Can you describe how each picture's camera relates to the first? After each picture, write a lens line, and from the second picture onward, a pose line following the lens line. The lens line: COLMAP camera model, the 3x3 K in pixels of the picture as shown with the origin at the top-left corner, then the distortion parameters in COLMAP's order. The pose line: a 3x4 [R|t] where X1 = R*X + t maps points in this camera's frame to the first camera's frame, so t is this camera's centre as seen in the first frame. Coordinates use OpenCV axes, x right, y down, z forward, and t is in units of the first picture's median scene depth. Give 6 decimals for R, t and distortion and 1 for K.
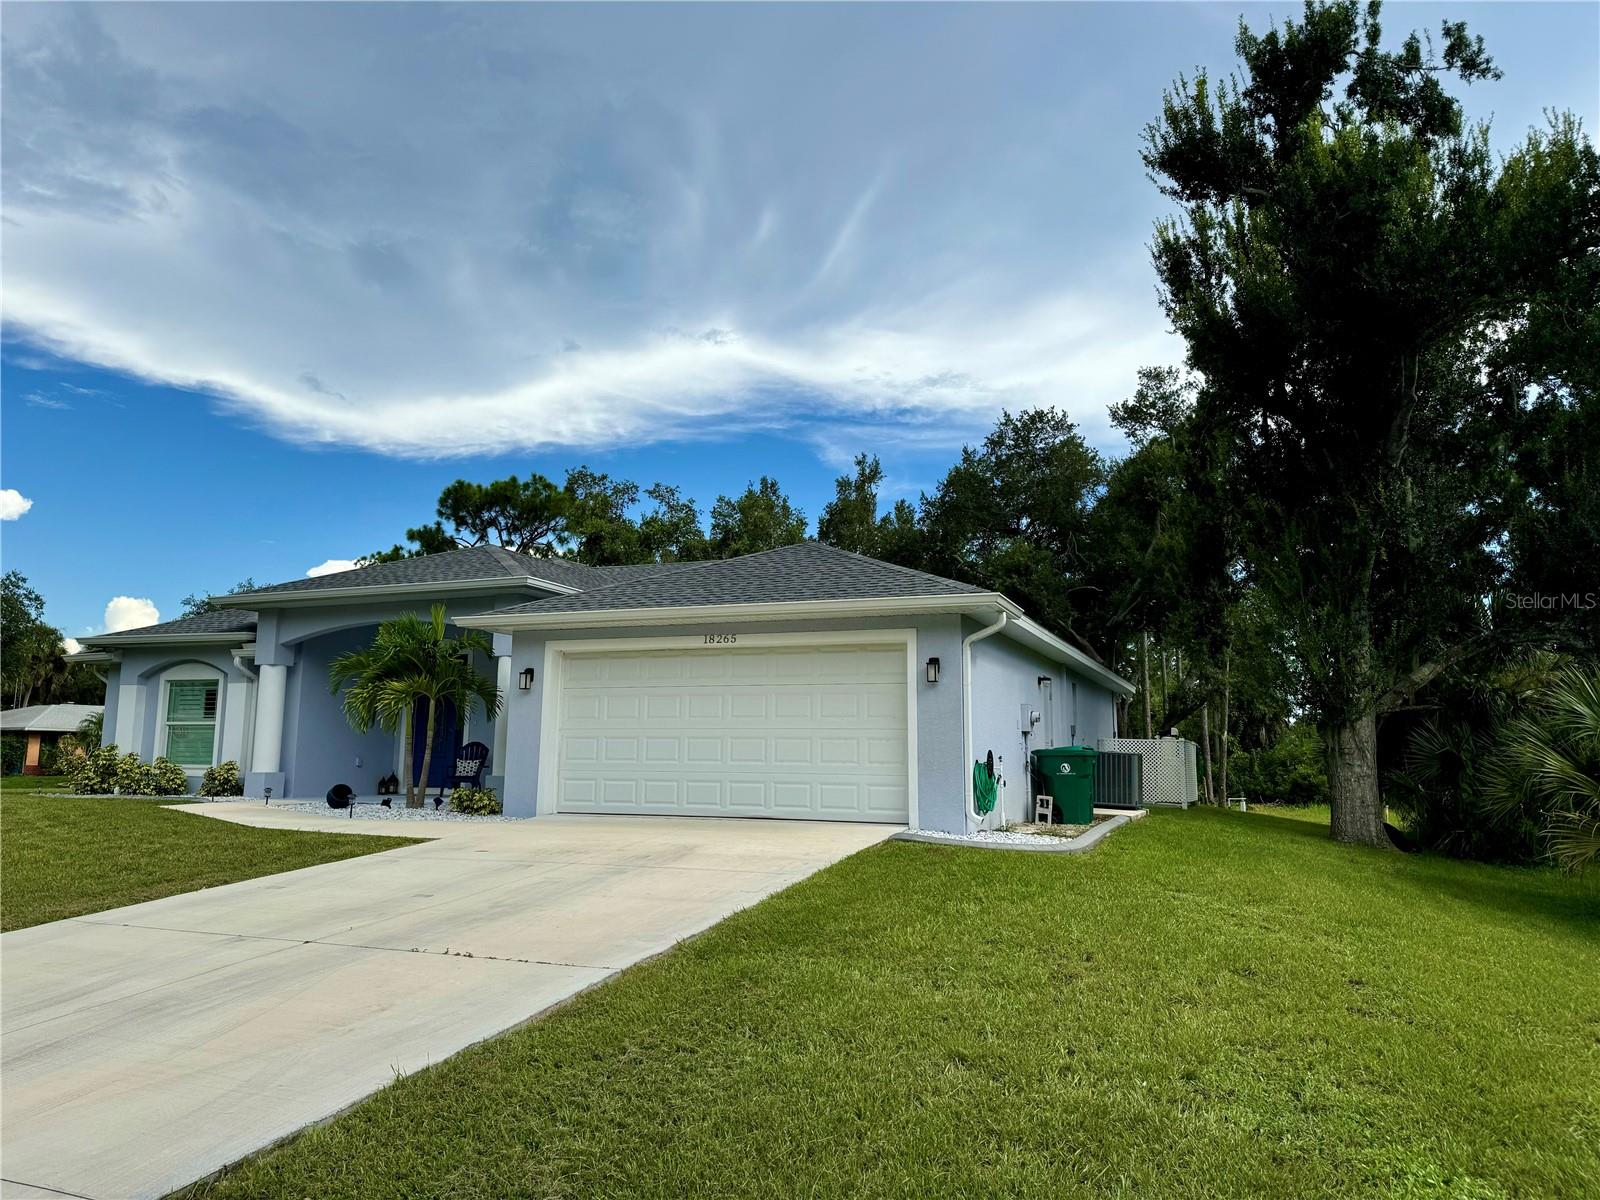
lens RADIAL K [[1126.6, 0, 800.0], [0, 1126.6, 600.0], [0, 0, 1]] dist [-0.006984, -0.003238]
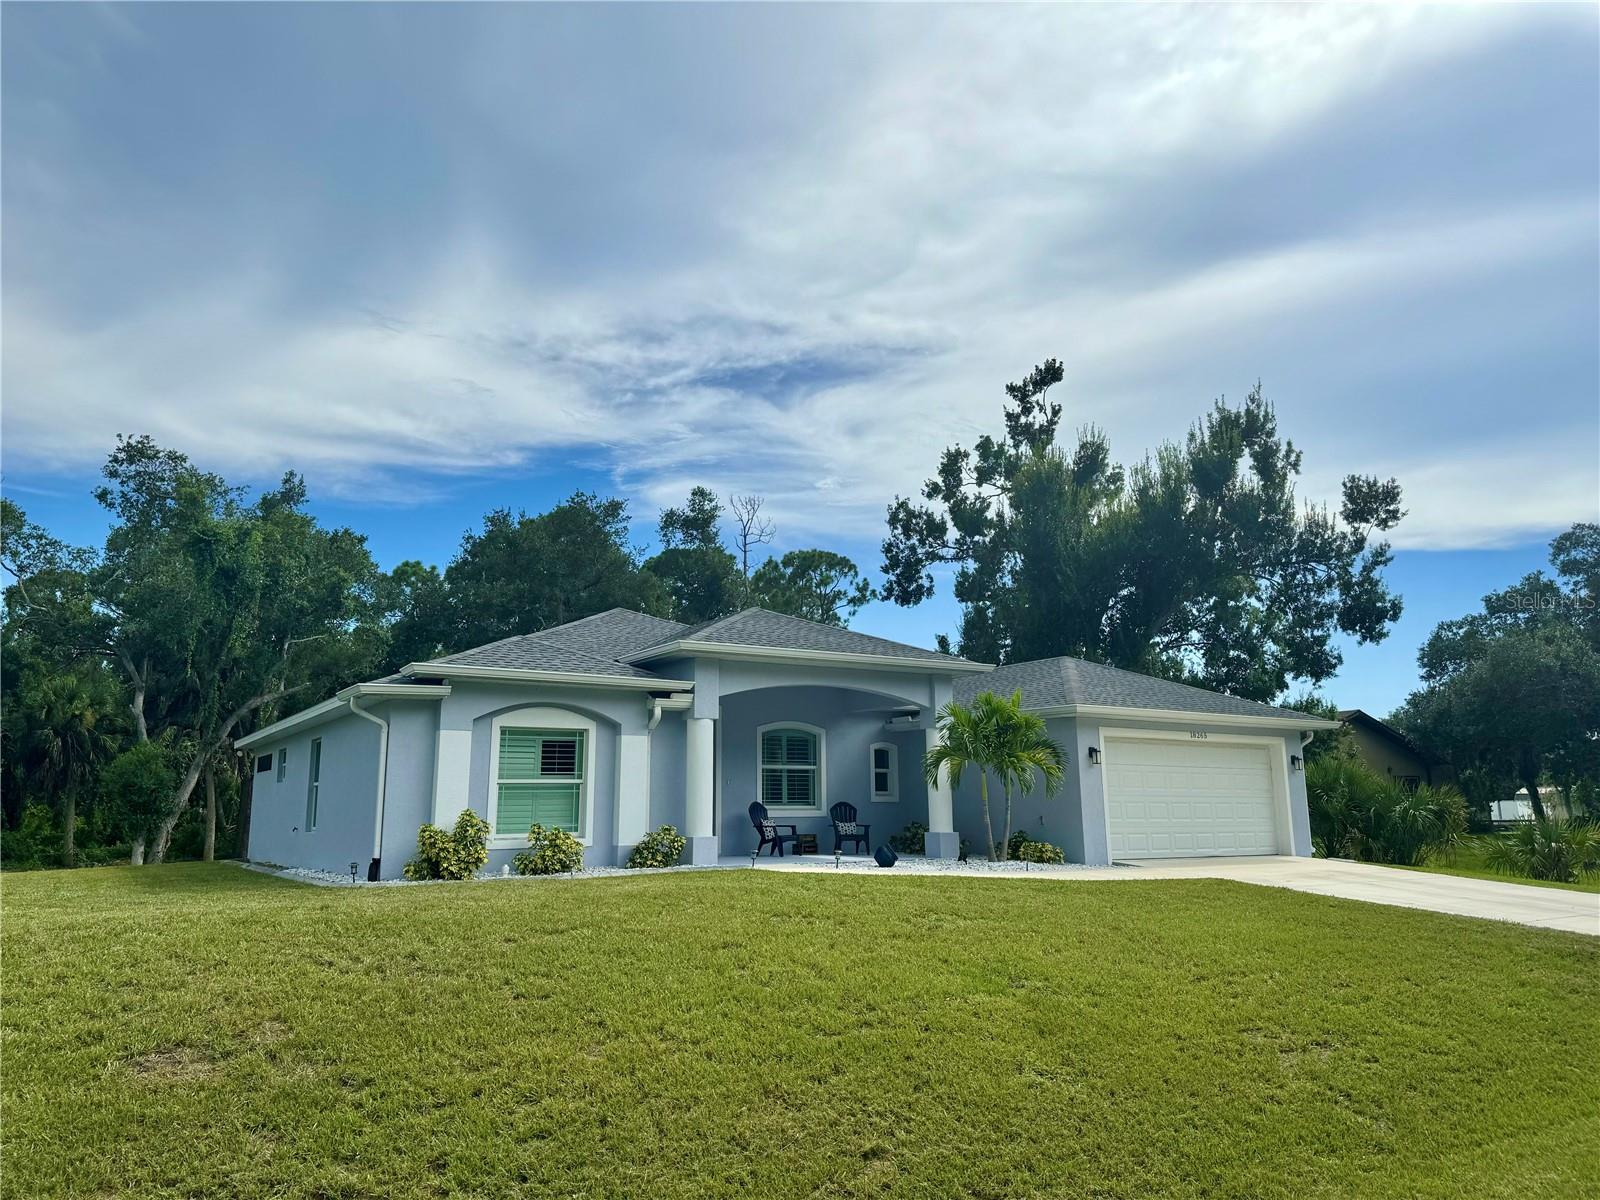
lens RADIAL K [[1127.4, 0, 800.0], [0, 1127.4, 650.9], [0, 0, 1]] dist [0.038138, -0.000729]
pose [[0.555055, 0.102246, 0.825505, -1.180592], [-0.105259, 0.993072, -0.052226, 0.041783], [-0.825127, -0.057903, 0.561973, 0.426876]]
